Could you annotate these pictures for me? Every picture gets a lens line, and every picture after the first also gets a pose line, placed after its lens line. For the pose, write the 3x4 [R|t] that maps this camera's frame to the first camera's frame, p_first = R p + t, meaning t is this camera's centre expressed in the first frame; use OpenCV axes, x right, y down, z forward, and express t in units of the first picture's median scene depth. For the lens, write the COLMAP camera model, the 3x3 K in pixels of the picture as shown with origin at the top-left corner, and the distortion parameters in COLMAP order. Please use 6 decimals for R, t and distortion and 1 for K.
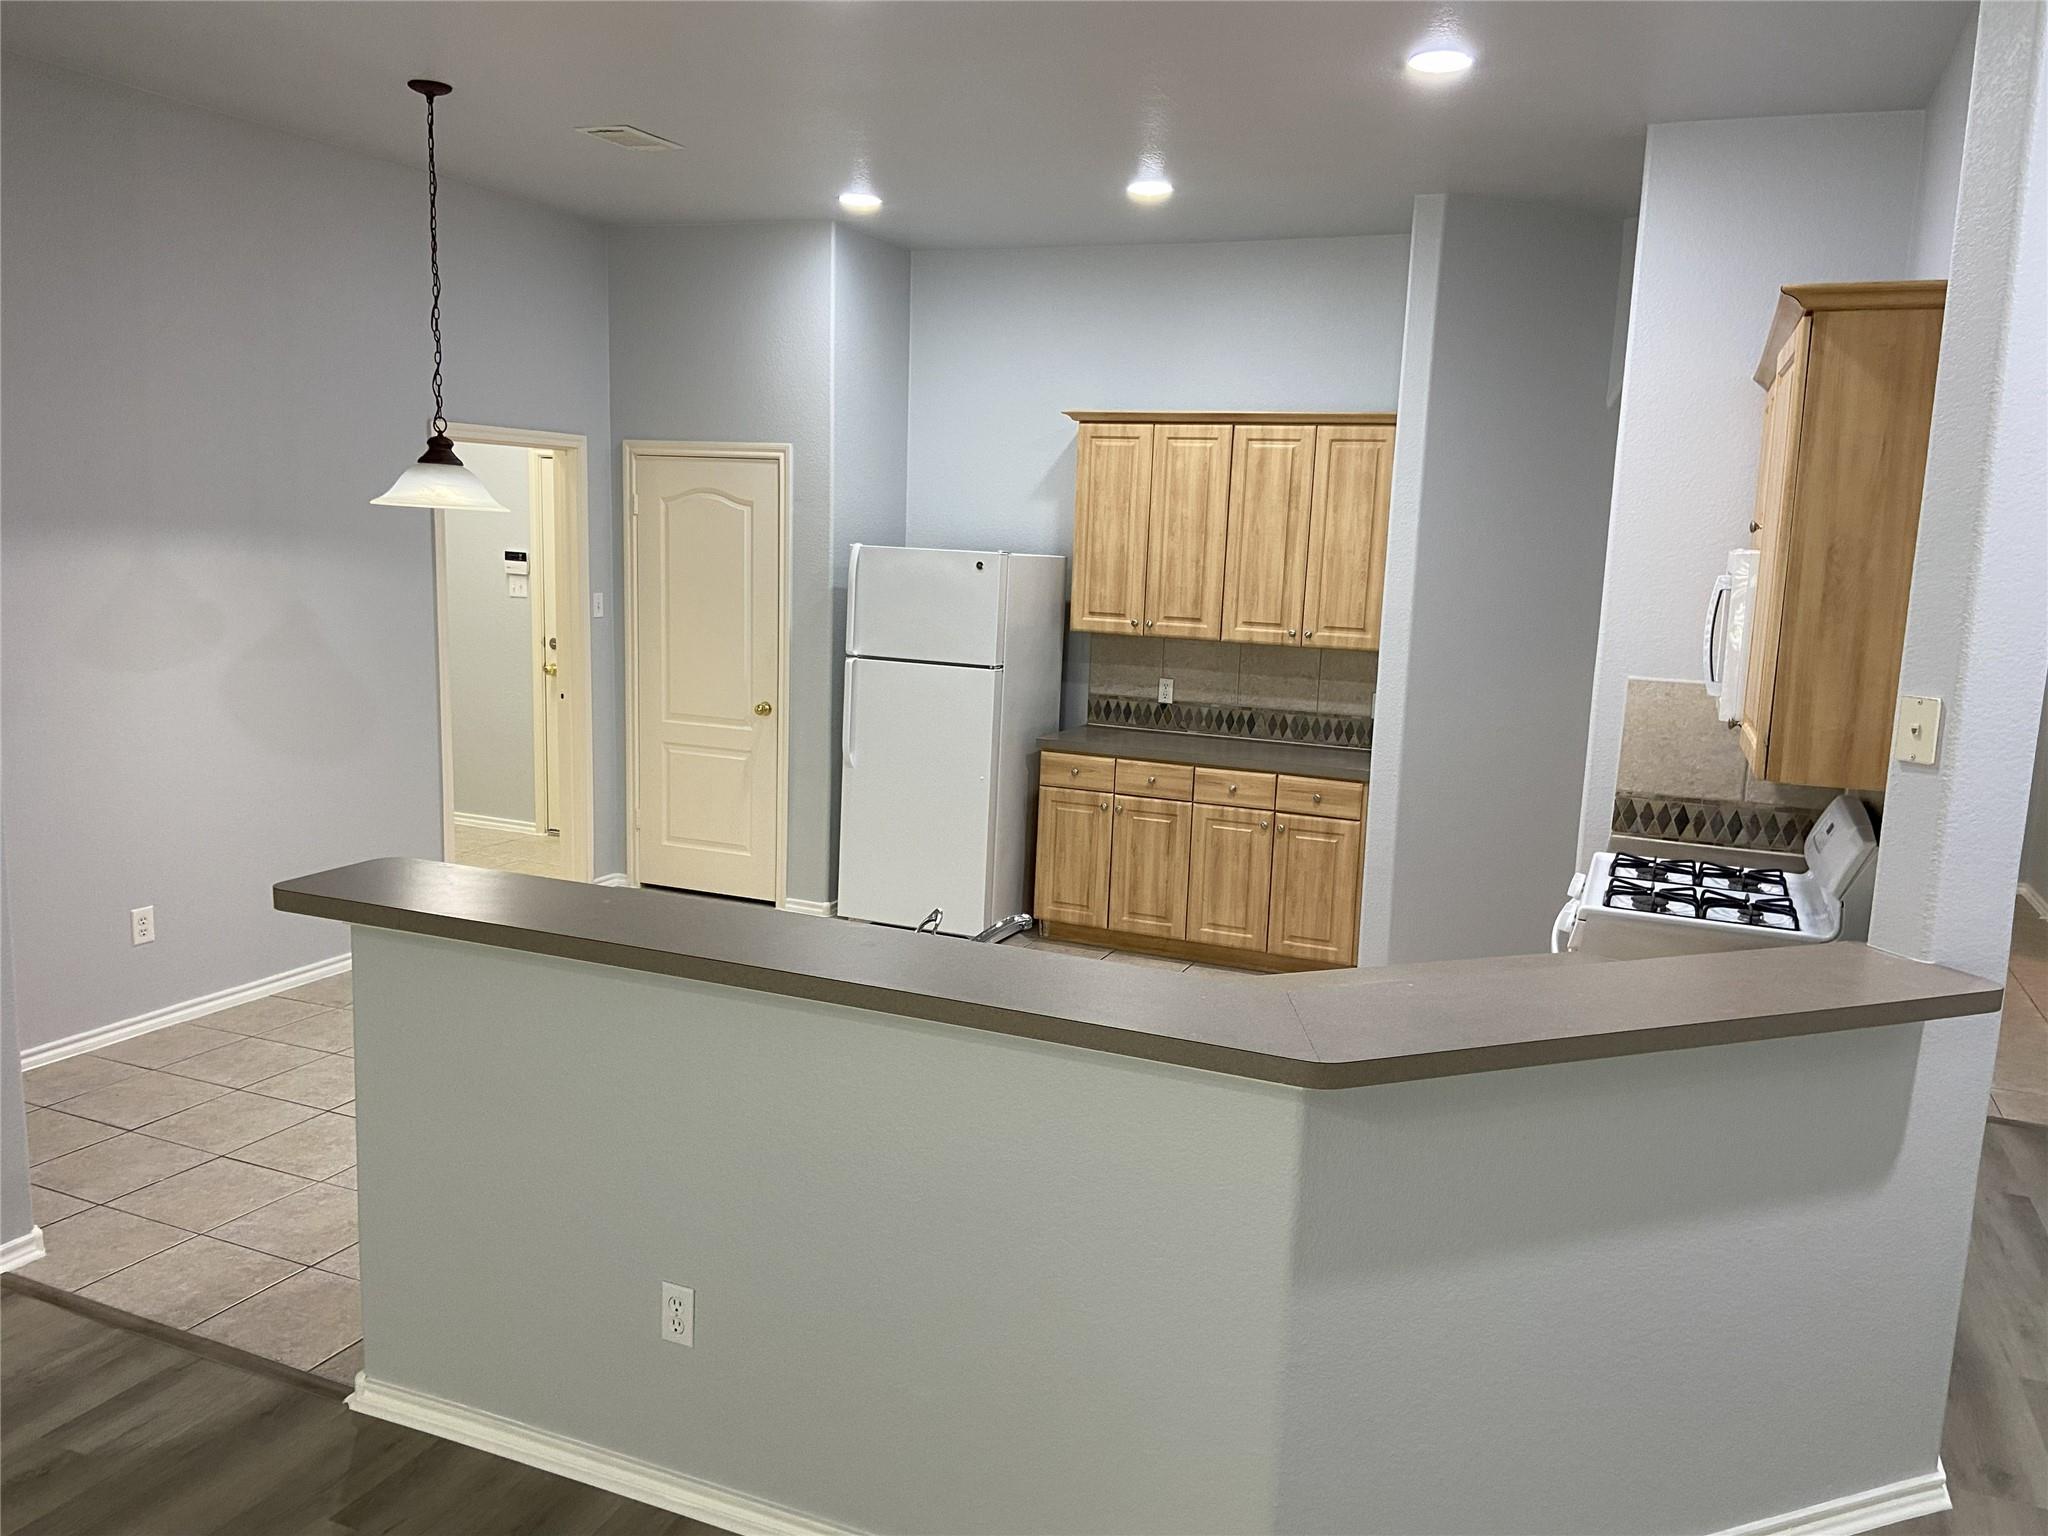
lens RADIAL K [[1527.1, 0, 1026.4], [0, 1527.1, 769.7], [0, 0, 1]] dist [0.088732, -0.100798]
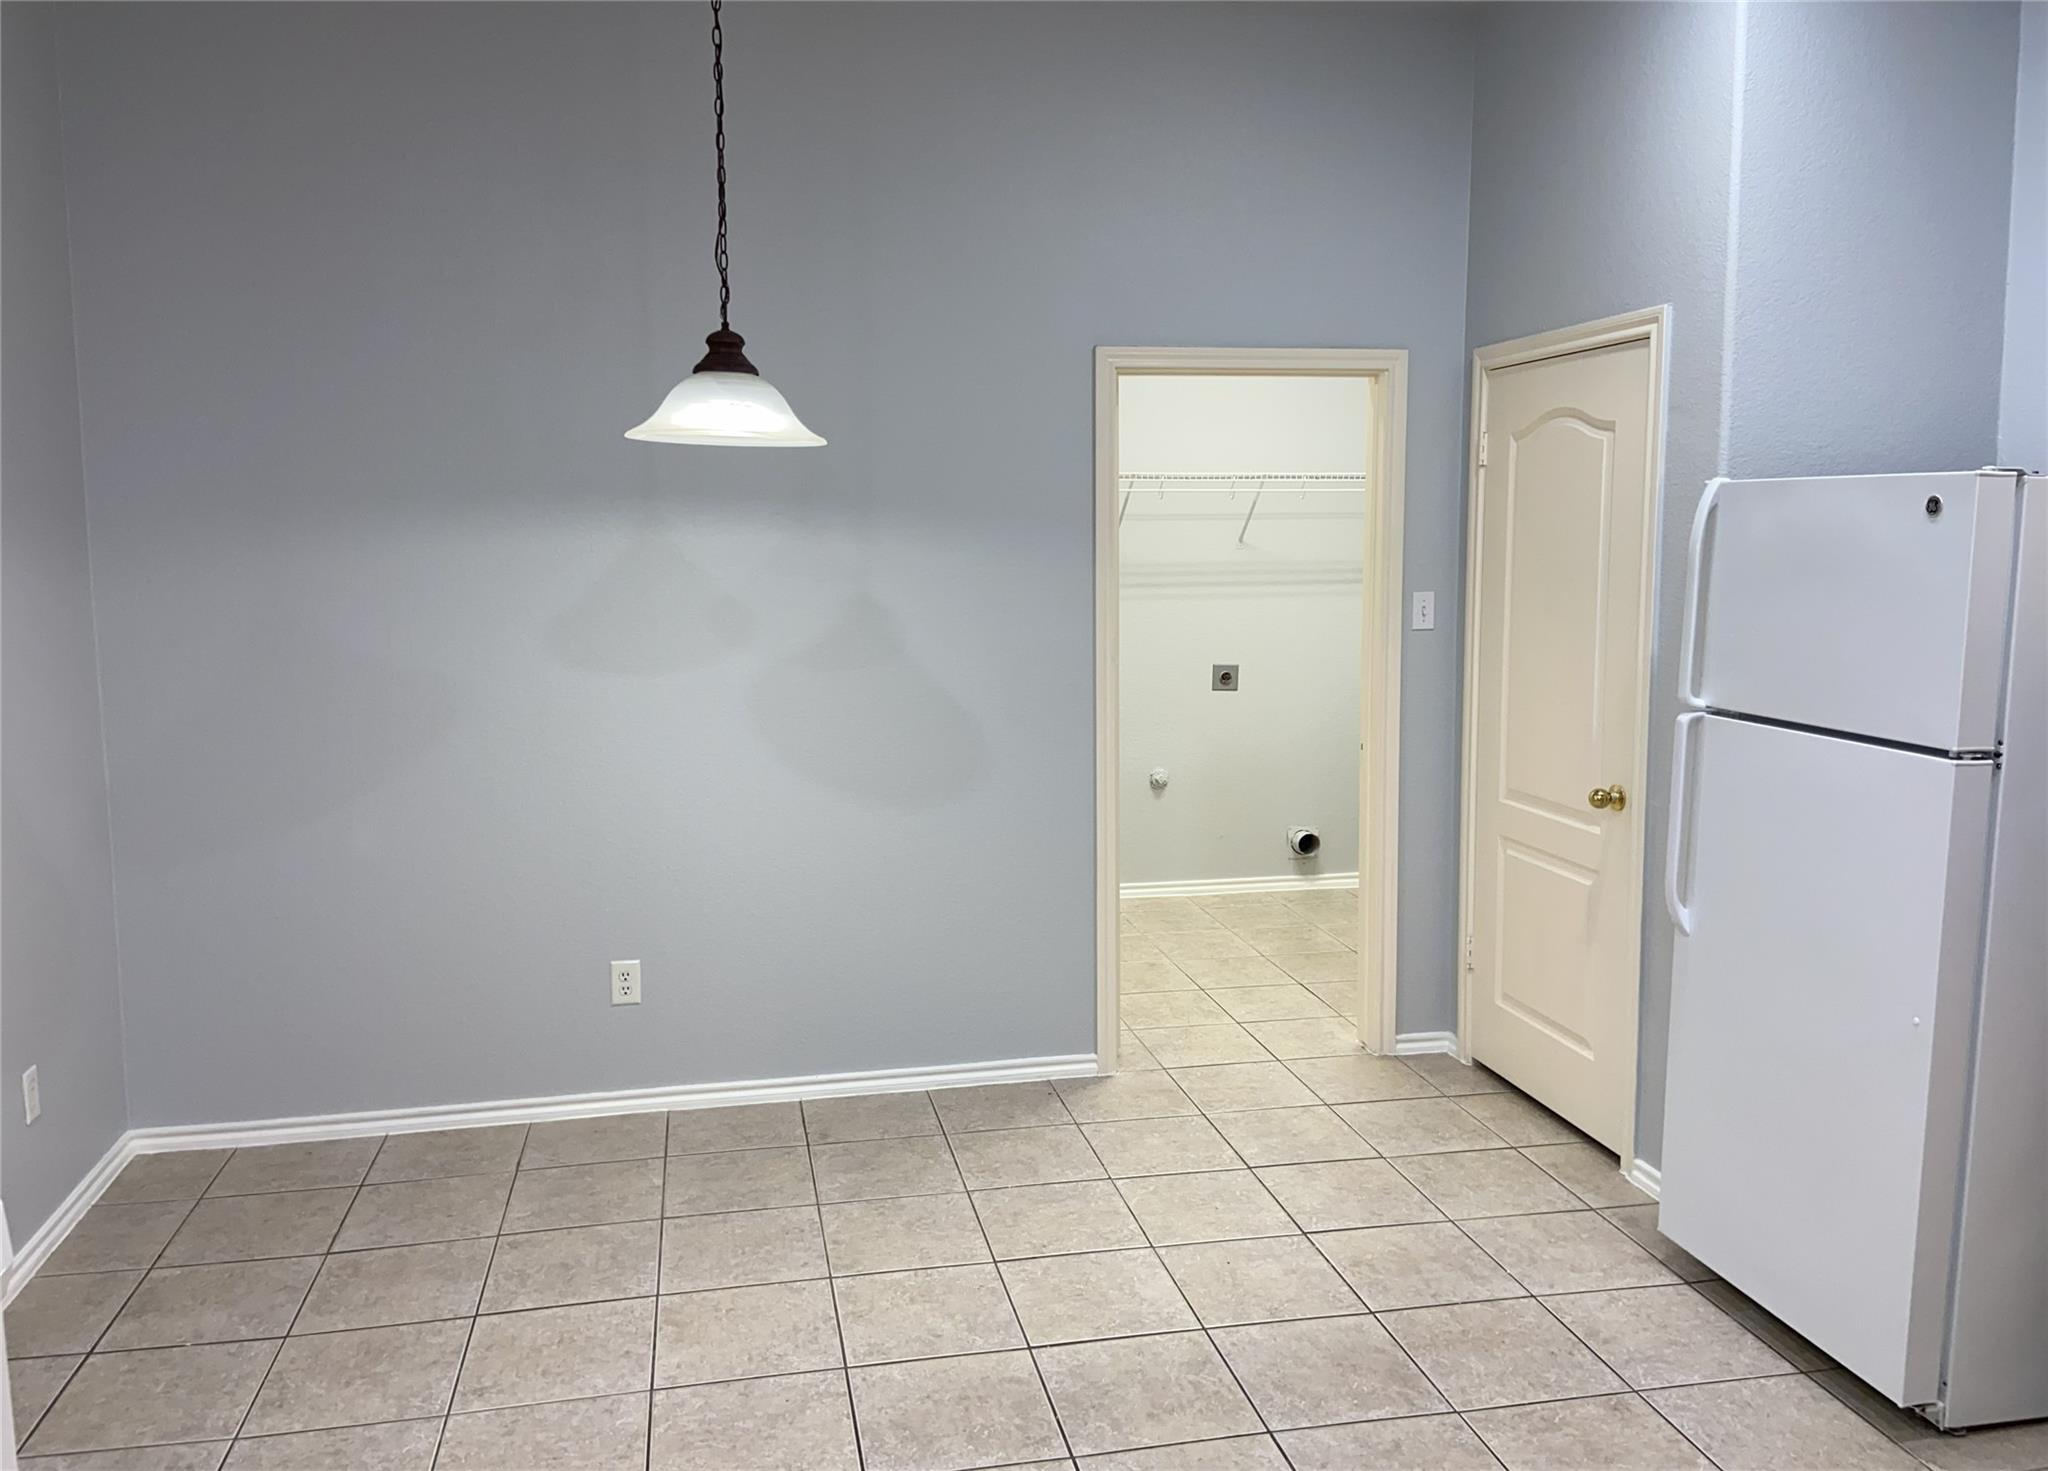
lens RADIAL K [[1558.2, 0, 1002.9], [0, 1558.2, 688.6], [0, 0, 1]] dist [0.068488, -0.011091]
pose [[0.571311, 0.045166, -0.819490, 0.172716], [-0.107880, 0.993954, -0.020428, -0.046397], [0.813612, 0.100077, 0.572730, 0.530842]]
